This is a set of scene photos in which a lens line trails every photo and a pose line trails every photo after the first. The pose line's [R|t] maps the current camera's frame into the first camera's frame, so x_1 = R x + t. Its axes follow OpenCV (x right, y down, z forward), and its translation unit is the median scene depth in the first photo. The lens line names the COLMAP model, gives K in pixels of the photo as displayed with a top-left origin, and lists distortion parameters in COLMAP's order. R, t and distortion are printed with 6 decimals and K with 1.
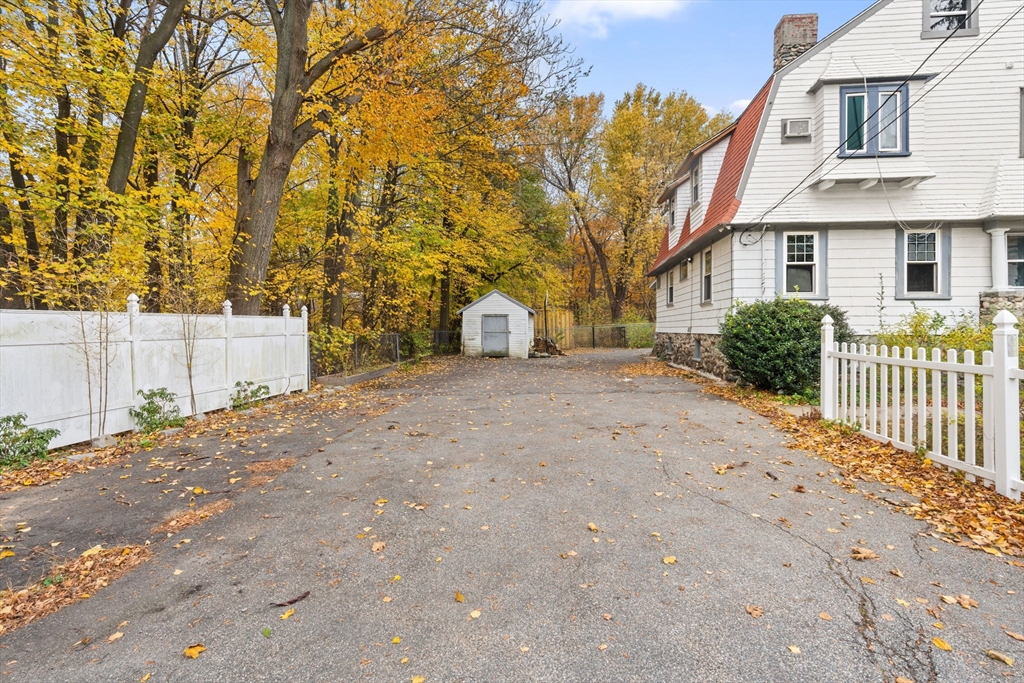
lens RADIAL K [[441.4, 0, 593.6], [0, 441.4, 312.2], [0, 0, 1]] dist [0.000252, 0.000343]
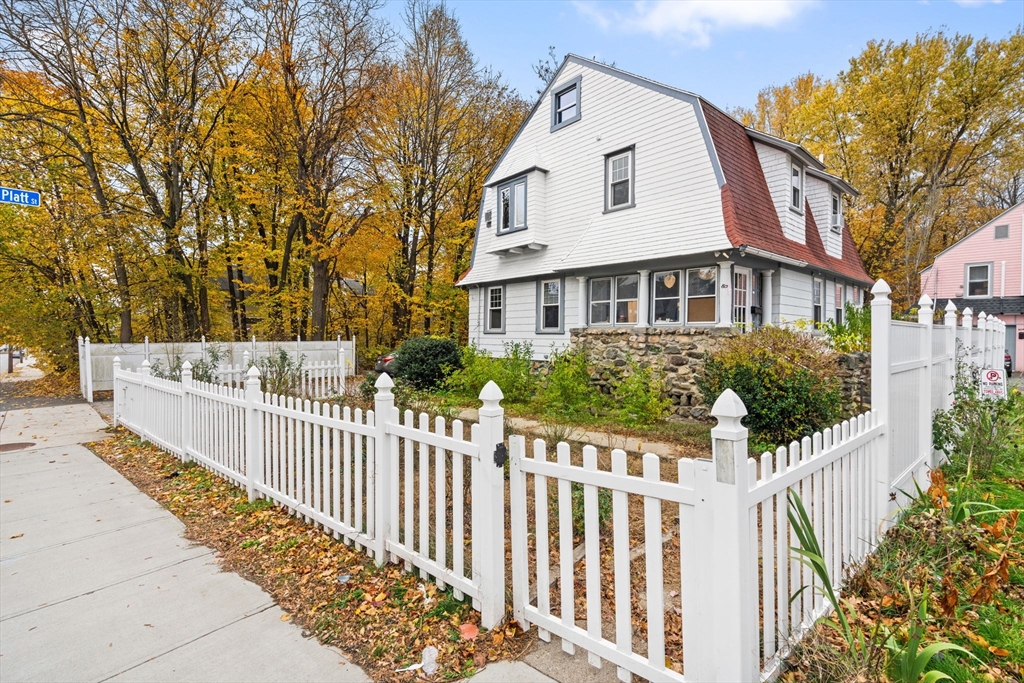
lens RADIAL K [[467.4, 0, 512.7], [0, 467.4, 325.4], [0, 0, 1]] dist [-0.002949, 0.001352]
pose [[0.728993, -0.012539, -0.684406, 1.620951], [0.007884, 0.999920, -0.009922, -0.041310], [0.684476, 0.001838, 0.729033, -0.077406]]
